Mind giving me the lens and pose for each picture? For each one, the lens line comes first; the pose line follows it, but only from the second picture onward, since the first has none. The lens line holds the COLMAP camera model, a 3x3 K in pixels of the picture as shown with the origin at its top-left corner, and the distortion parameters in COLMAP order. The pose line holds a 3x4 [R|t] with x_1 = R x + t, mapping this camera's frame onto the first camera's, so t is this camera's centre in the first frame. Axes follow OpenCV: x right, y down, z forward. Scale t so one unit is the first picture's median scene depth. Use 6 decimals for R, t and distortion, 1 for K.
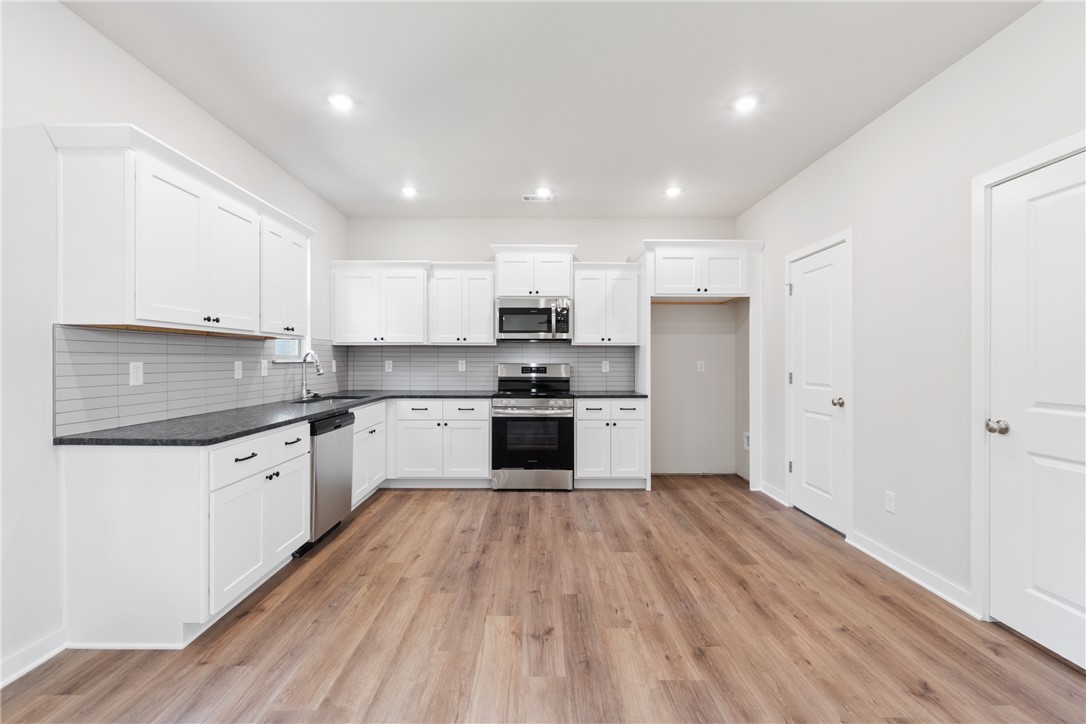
lens RADIAL K [[471.5, 0, 541.4], [0, 471.5, 361.8], [0, 0, 1]] dist [-0.002447, 0.000215]
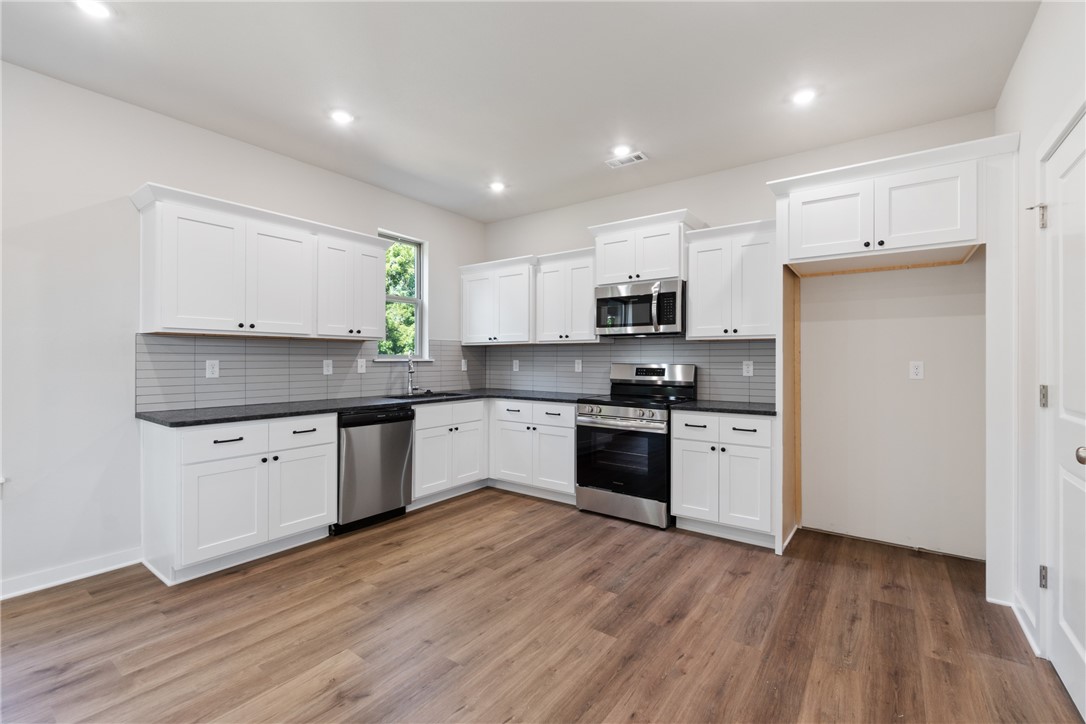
lens RADIAL K [[471.5, 0, 540.7], [0, 471.5, 359.1], [0, 0, 1]] dist [-0.002447, 0.000215]
pose [[0.801286, -0.000295, -0.598281, 0.405781], [-0.003629, 0.999979, -0.005354, 0.000809], [0.598270, 0.006461, 0.801268, 0.294570]]
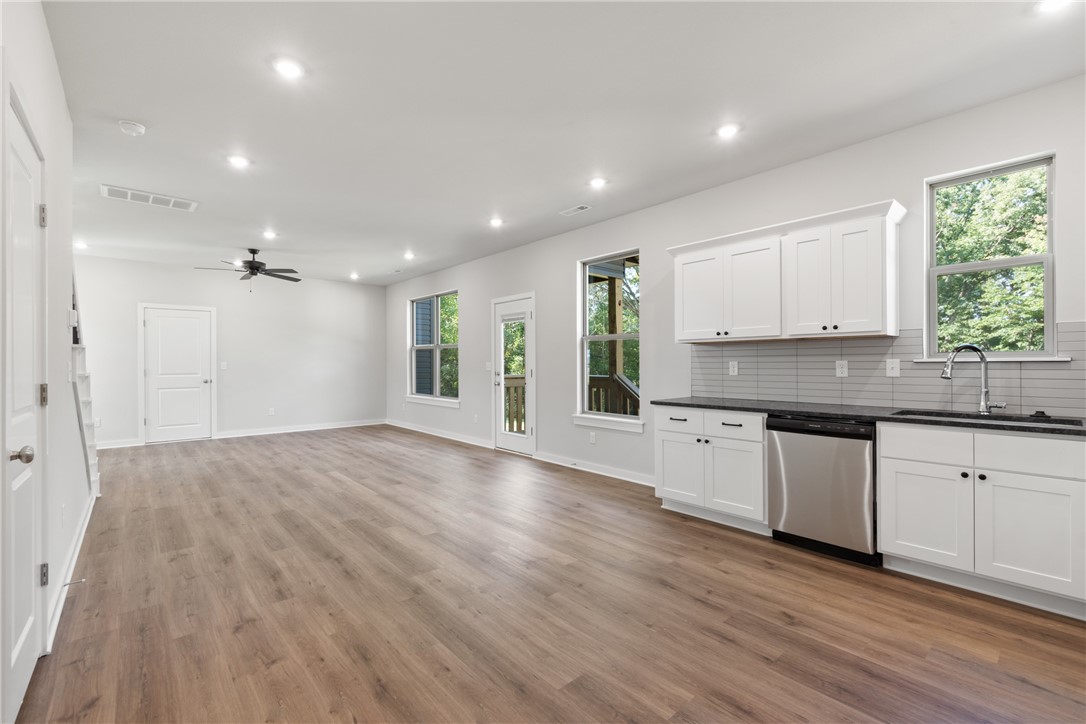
lens RADIAL K [[471.5, 0, 537.2], [0, 471.5, 362.1], [0, 0, 1]] dist [-0.002447, 0.000215]
pose [[-0.763459, -0.001246, -0.645856, 0.461059], [-0.000277, 0.999999, -0.001602, 0.003337], [0.645857, -0.001044, -0.763458, 1.103219]]
